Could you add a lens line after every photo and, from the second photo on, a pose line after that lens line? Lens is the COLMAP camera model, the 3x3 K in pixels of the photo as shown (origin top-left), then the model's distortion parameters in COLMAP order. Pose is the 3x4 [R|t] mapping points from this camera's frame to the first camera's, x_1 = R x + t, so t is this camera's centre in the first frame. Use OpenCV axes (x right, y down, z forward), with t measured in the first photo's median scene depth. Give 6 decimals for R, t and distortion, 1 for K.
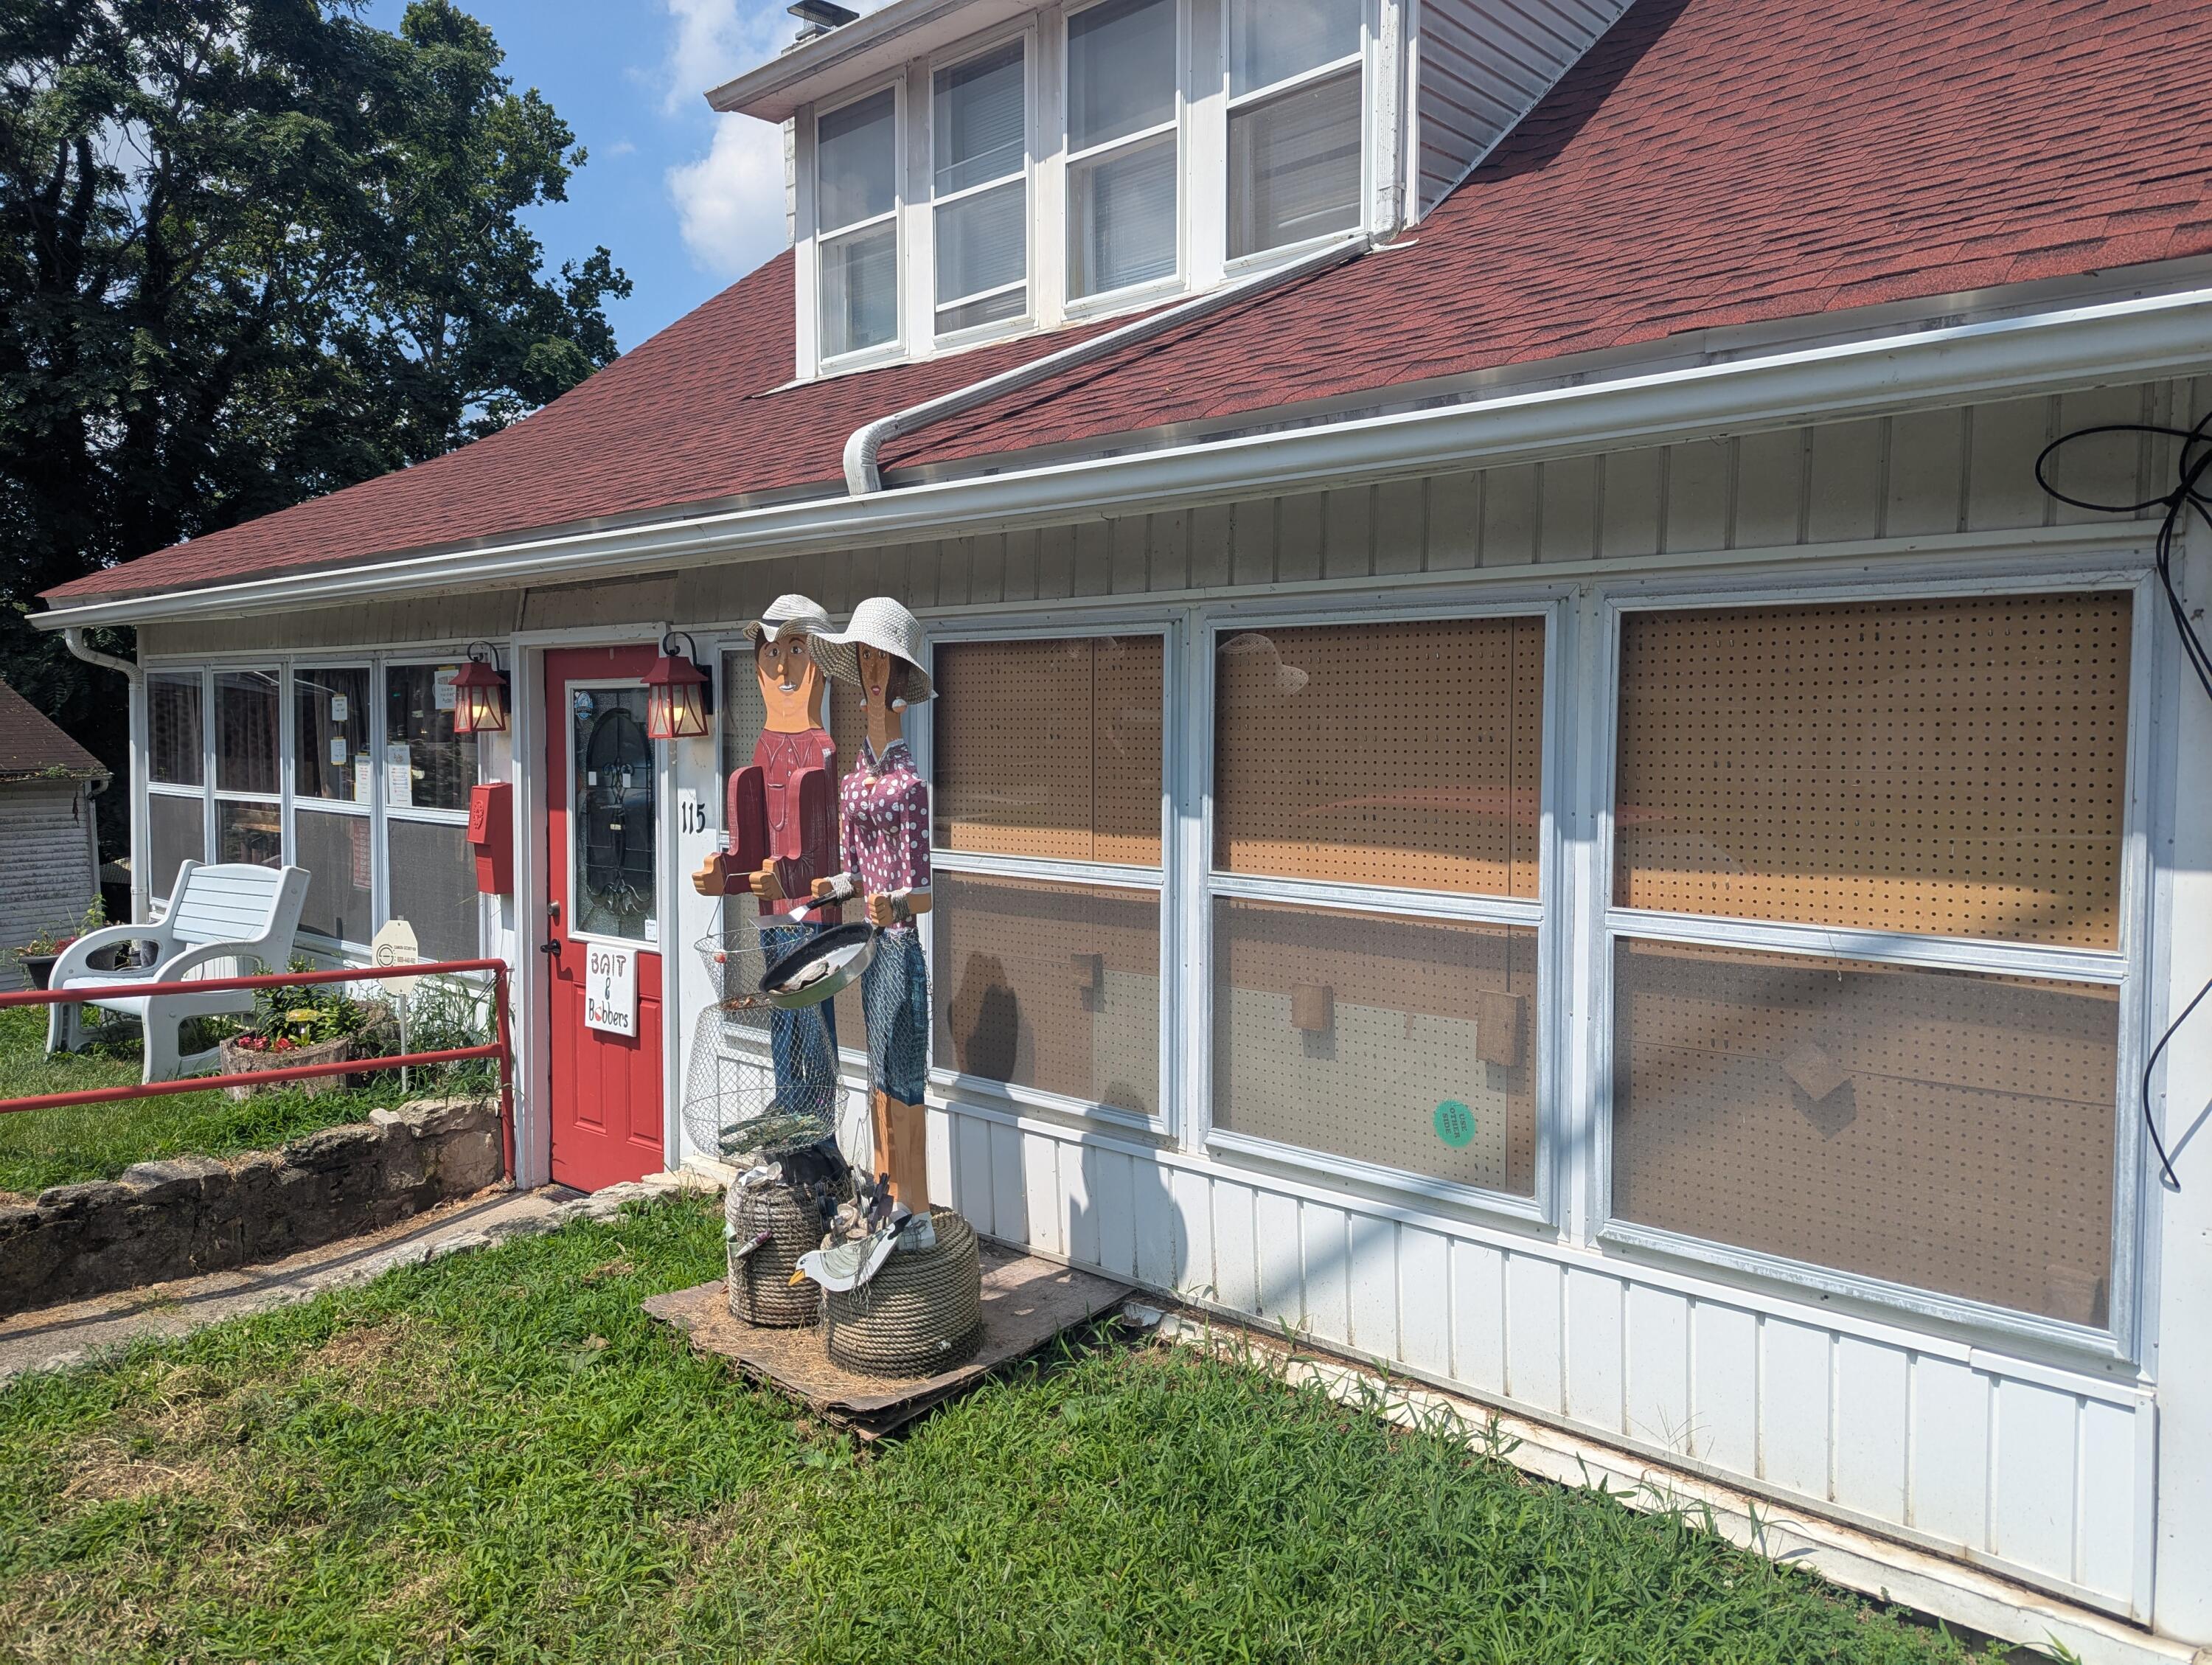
lens RADIAL K [[1569.1, 0, 1120.4], [0, 1569.1, 816.7], [0, 0, 1]] dist [0.063387, -0.057673]
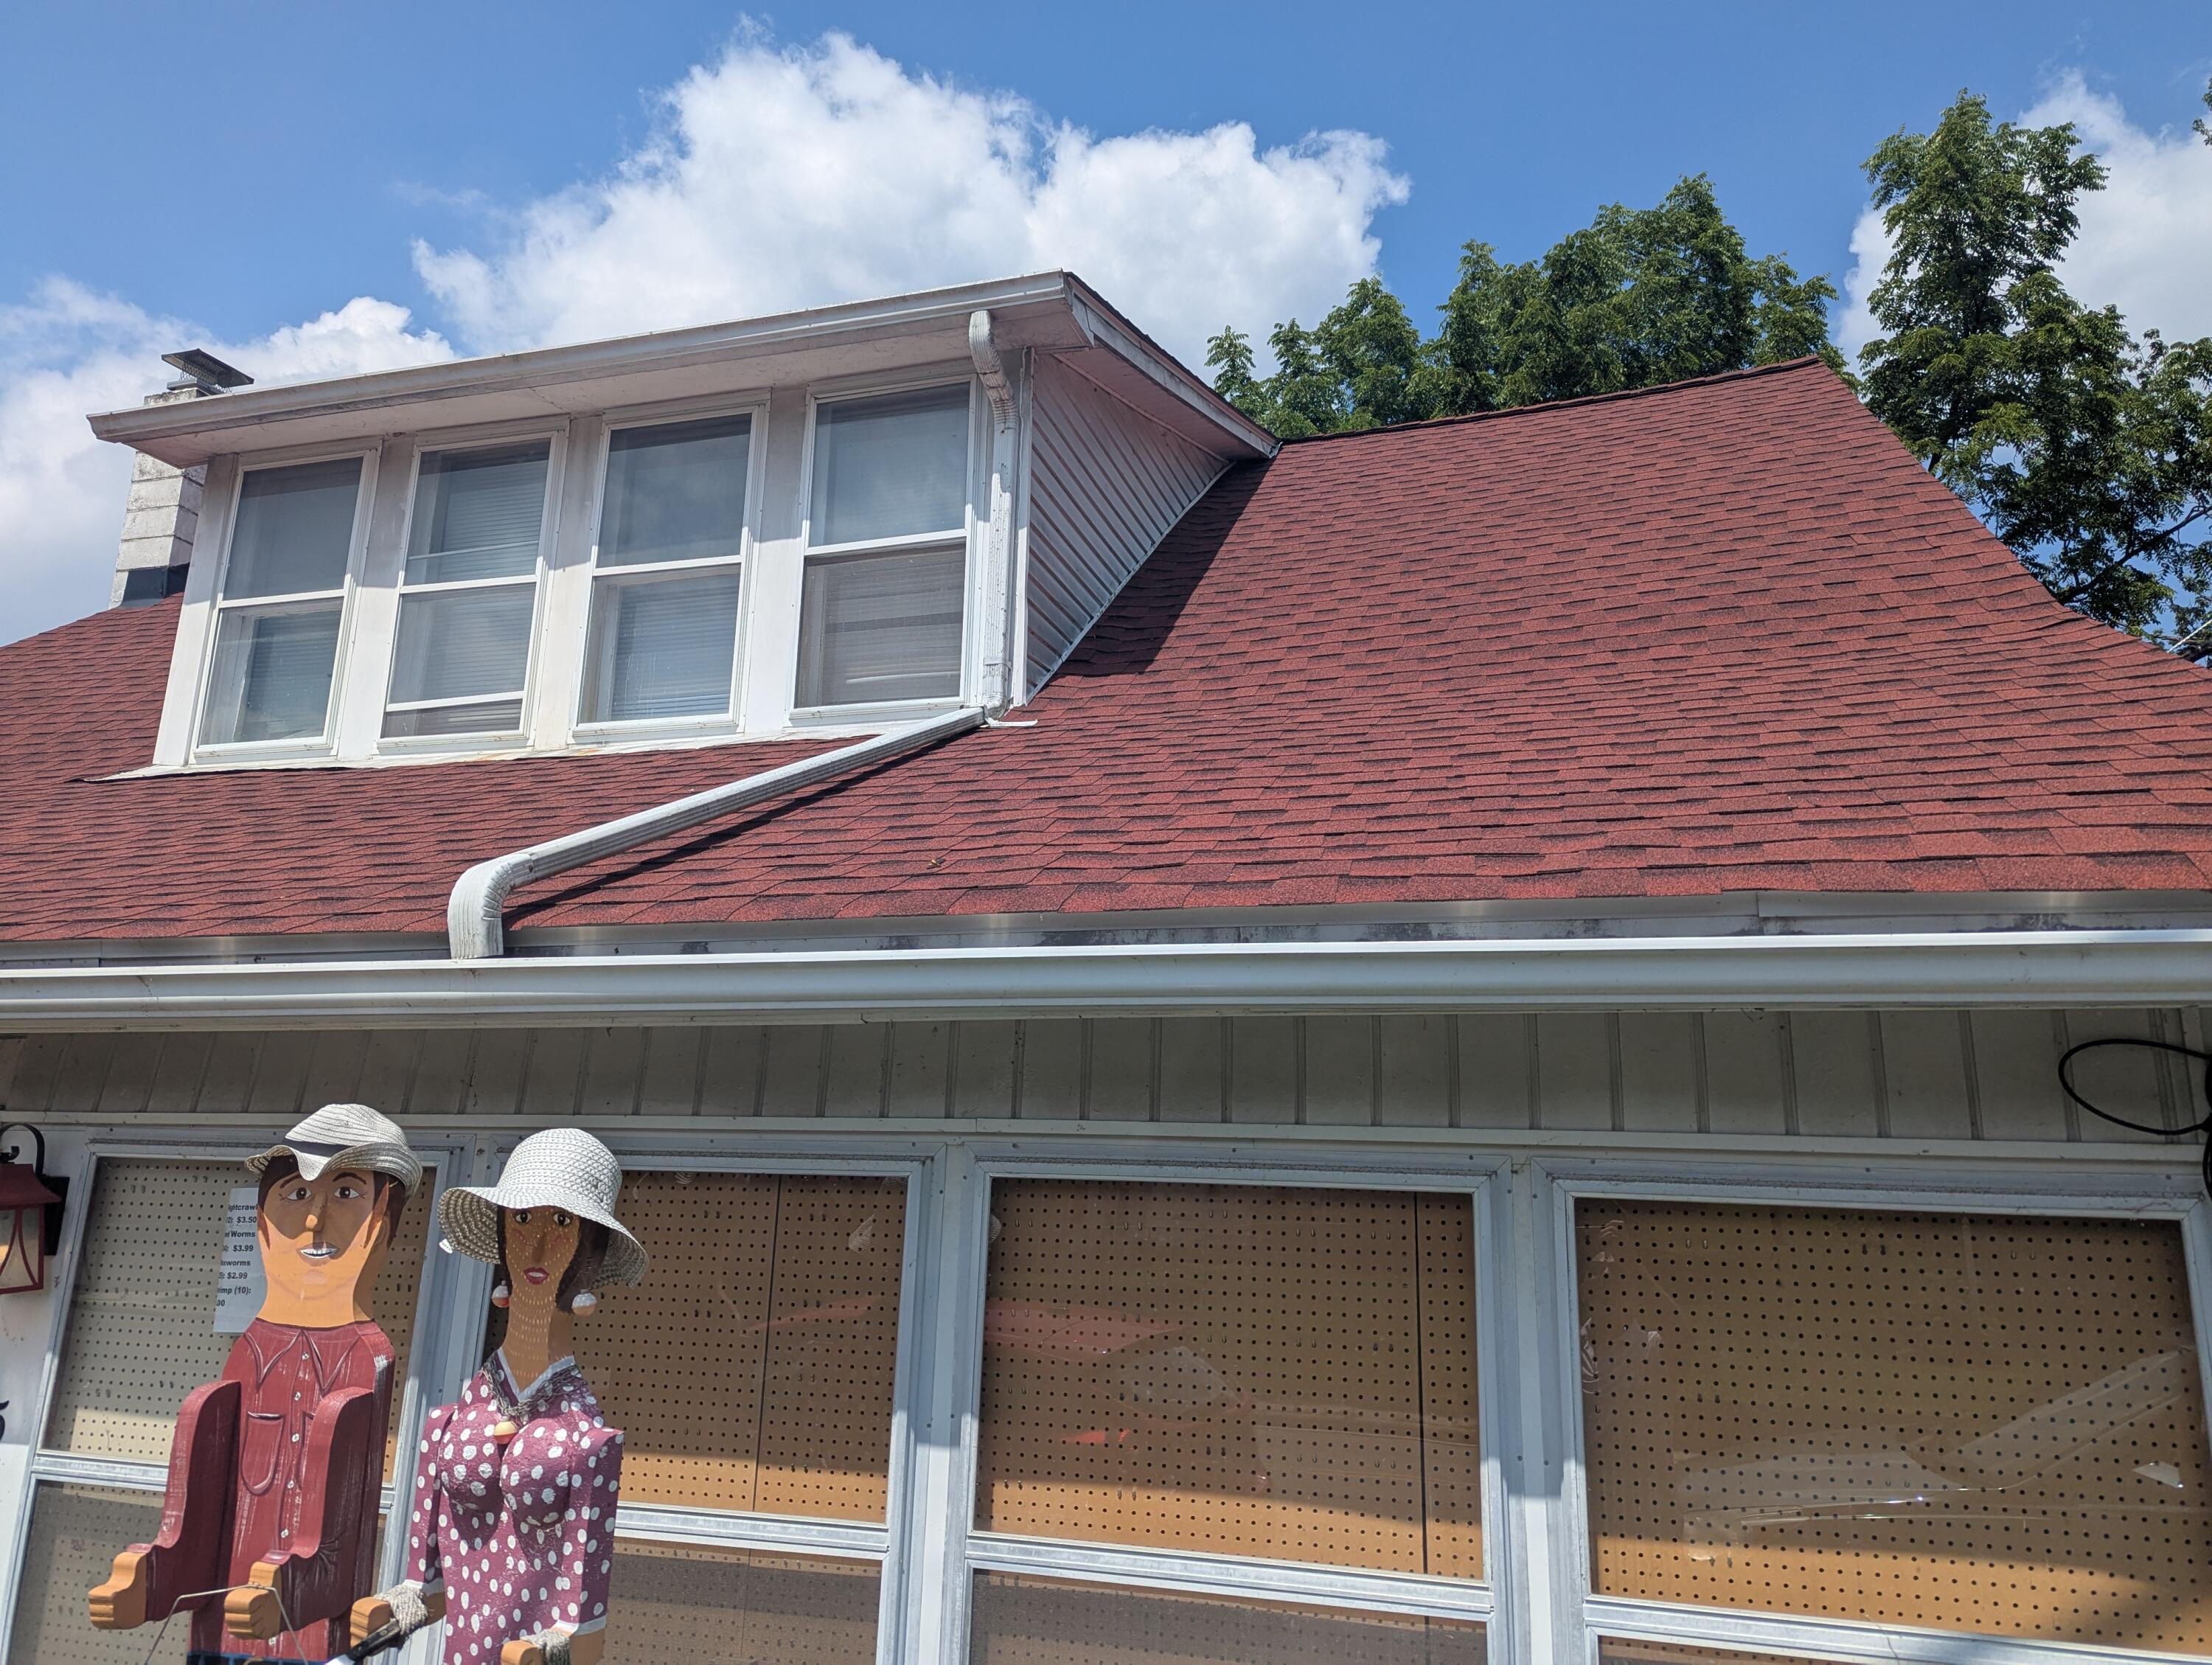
lens RADIAL K [[1569.1, 0, 1118.8], [0, 1569.1, 814.0], [0, 0, 1]] dist [0.063387, -0.057673]
pose [[0.903177, 0.119286, 0.412362, -0.200910], [0.001302, 0.959850, -0.280511, -0.069620], [-0.429267, 0.253888, 0.866759, 0.257894]]
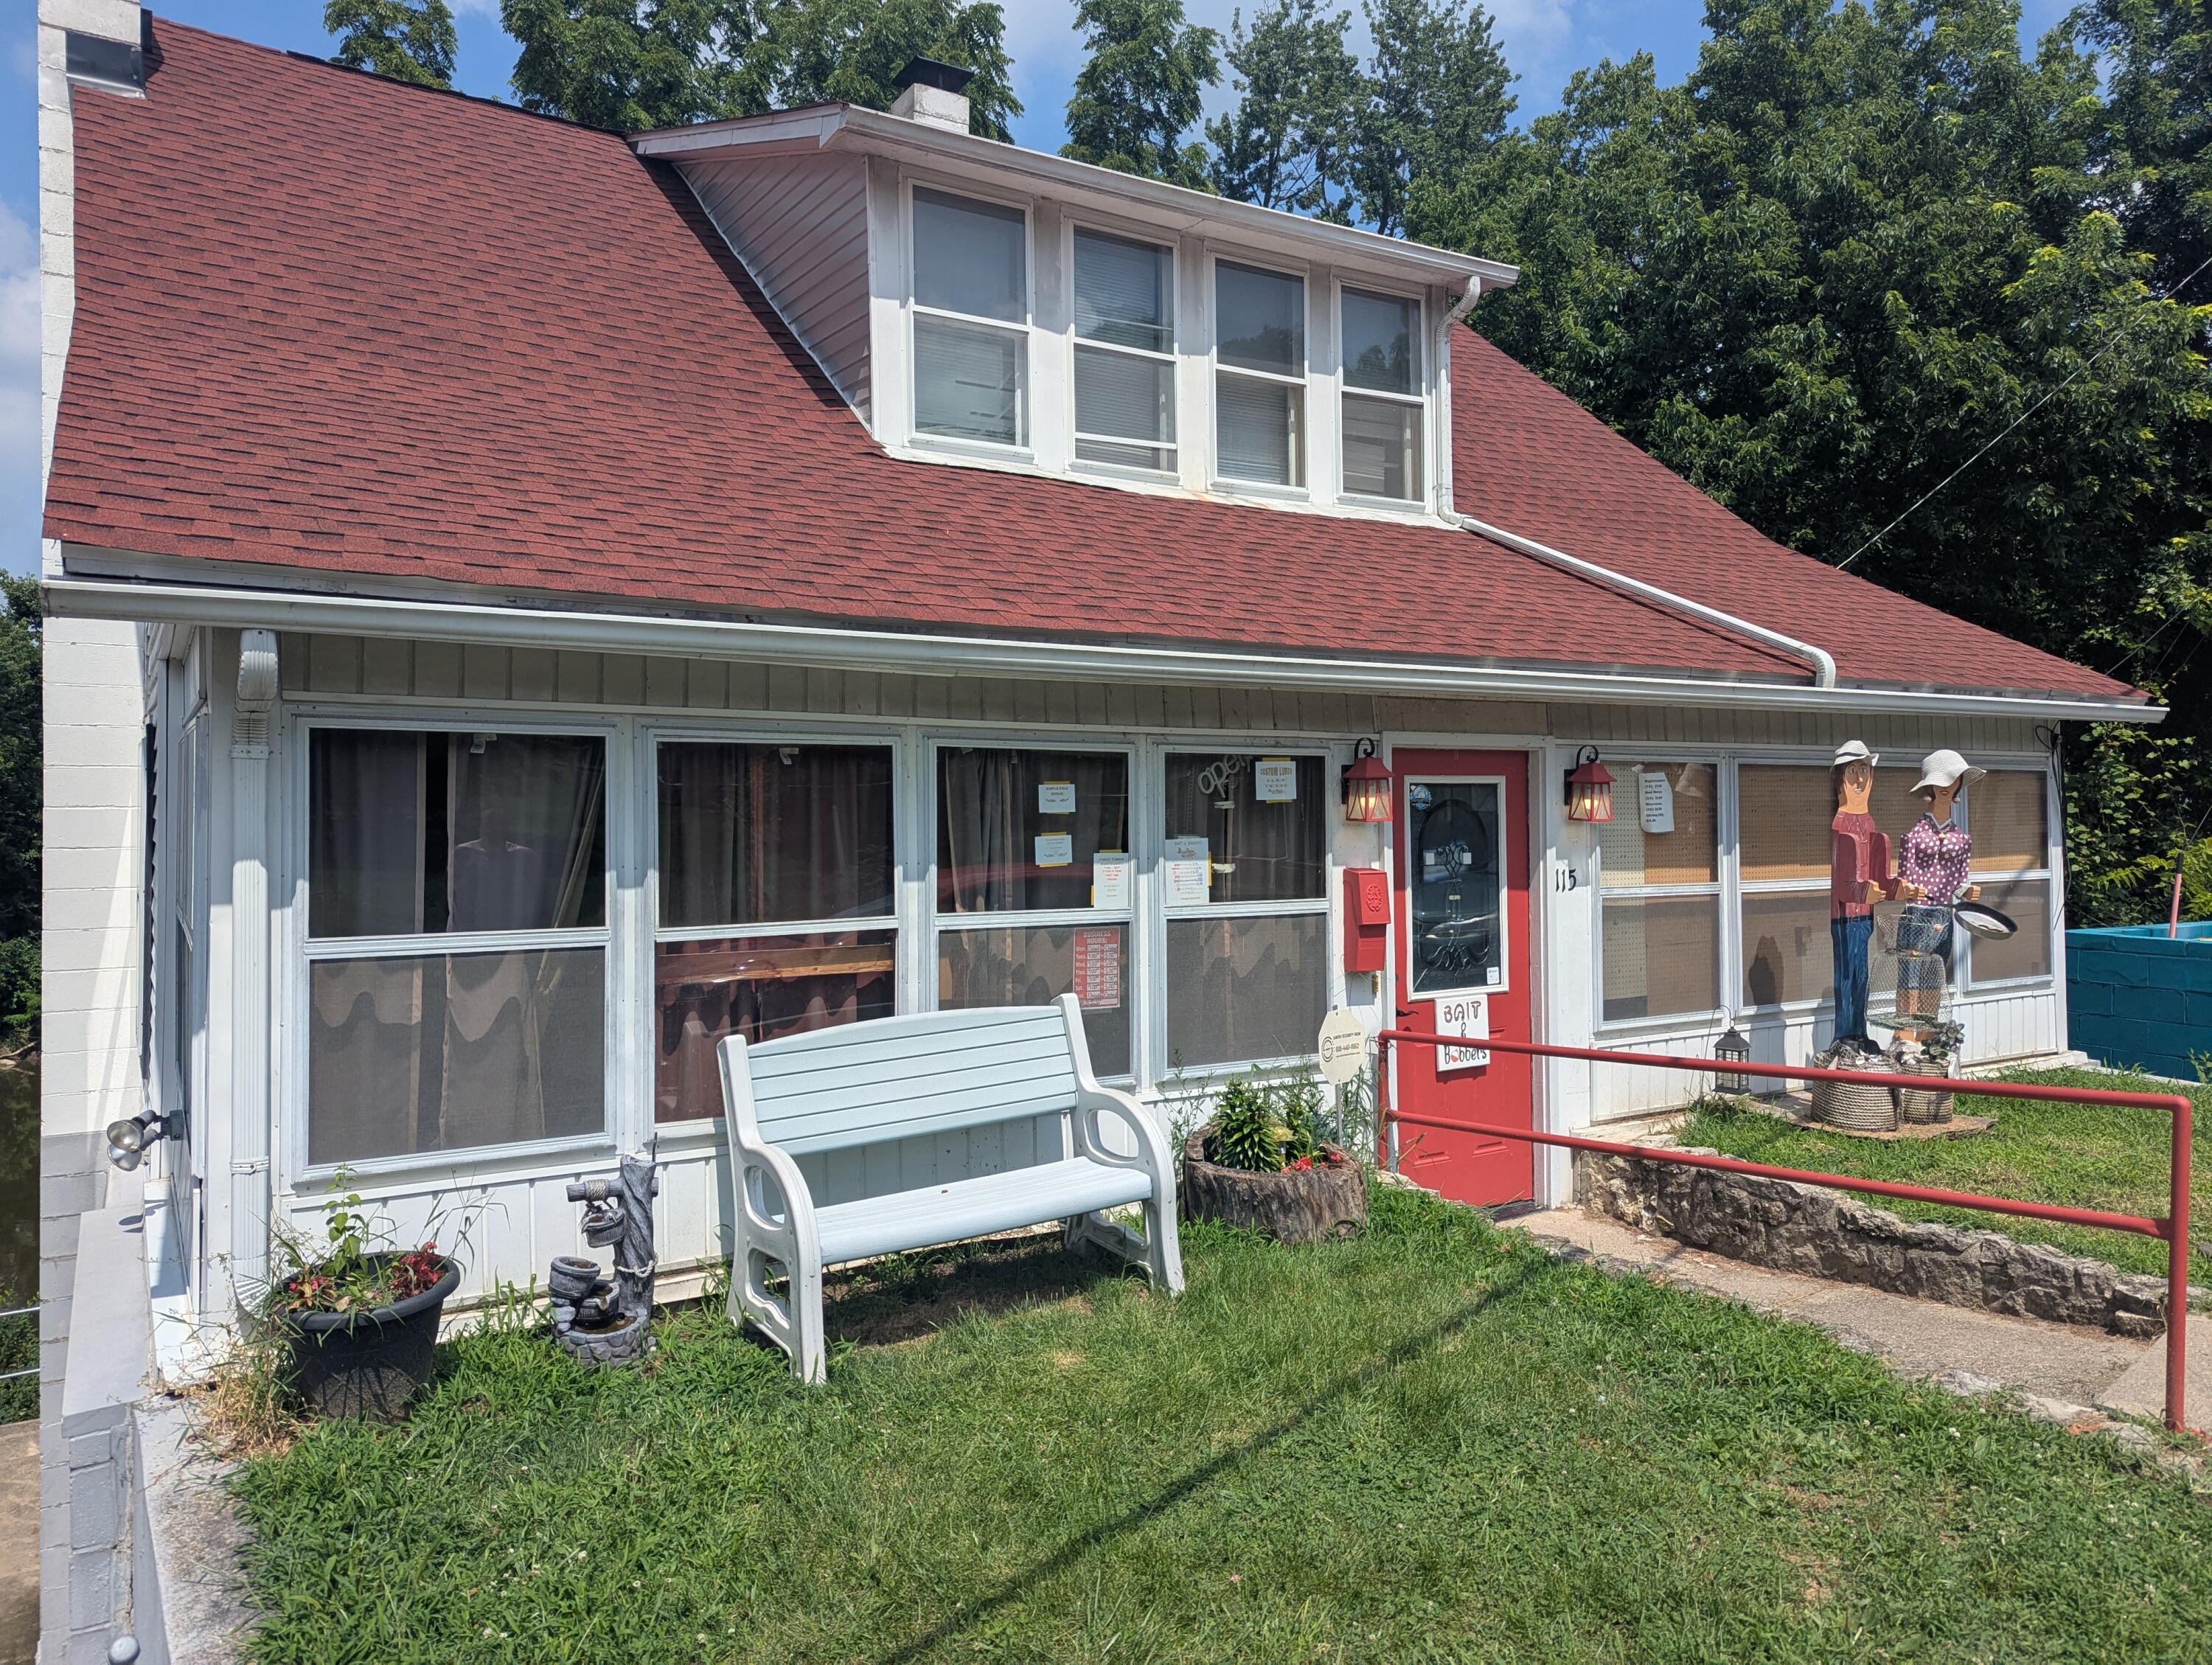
lens RADIAL K [[1569.1, 0, 1112.2], [0, 1569.1, 825.6], [0, 0, 1]] dist [0.063387, -0.057673]
pose [[0.275229, -0.015609, 0.961252, -2.195850], [0.059672, 0.998218, -0.000876, -0.089514], [-0.959525, 0.057601, 0.275670, 1.297349]]
